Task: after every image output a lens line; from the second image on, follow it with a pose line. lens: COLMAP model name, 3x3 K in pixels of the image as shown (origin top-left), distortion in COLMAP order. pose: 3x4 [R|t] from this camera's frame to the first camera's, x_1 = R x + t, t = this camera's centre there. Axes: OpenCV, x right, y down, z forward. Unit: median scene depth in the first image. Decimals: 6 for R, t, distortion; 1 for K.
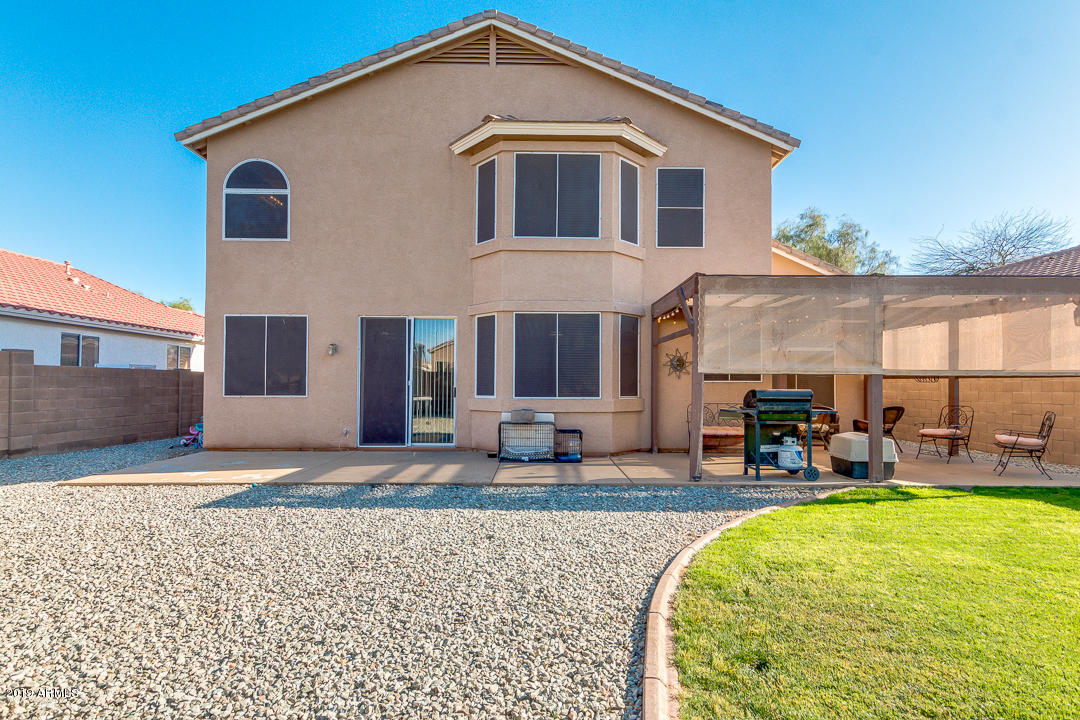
lens RADIAL K [[551.0, 0, 540.8], [0, 551.0, 375.0], [0, 0, 1]] dist [0.015897, -0.000174]
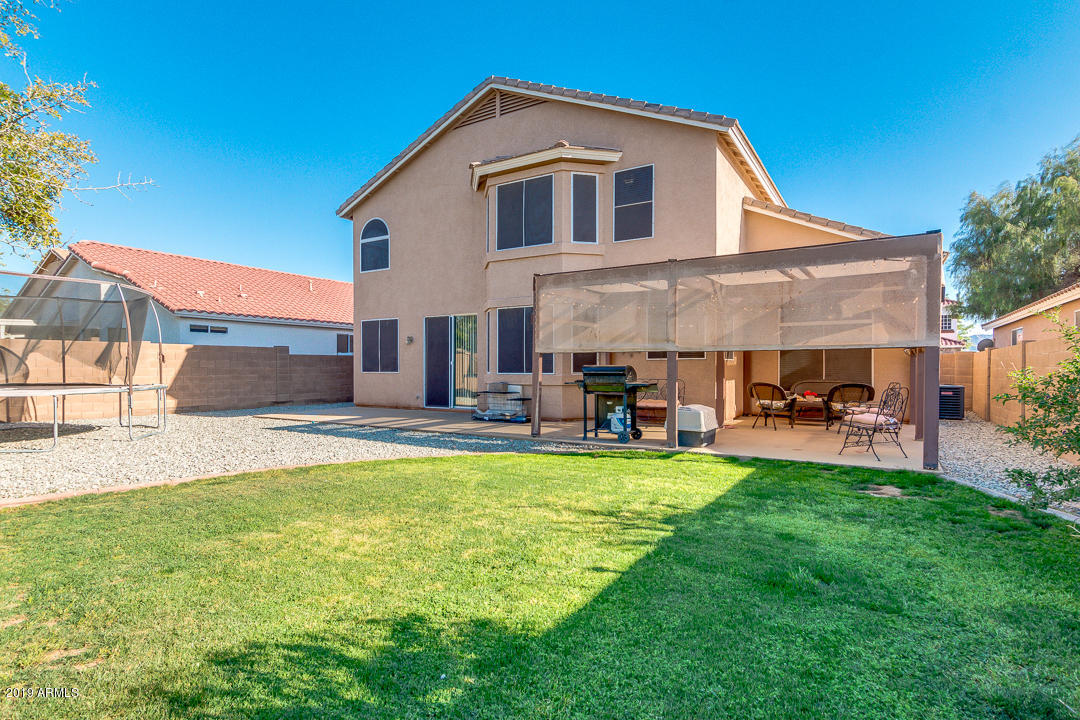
lens RADIAL K [[552.1, 0, 550.7], [0, 552.1, 369.1], [0, 0, 1]] dist [0.016198, -0.001074]
pose [[0.845277, -0.002615, -0.534321, 0.723743], [0.015513, 0.999687, 0.019648, 0.006666], [0.534103, -0.024897, 0.845053, -0.045119]]
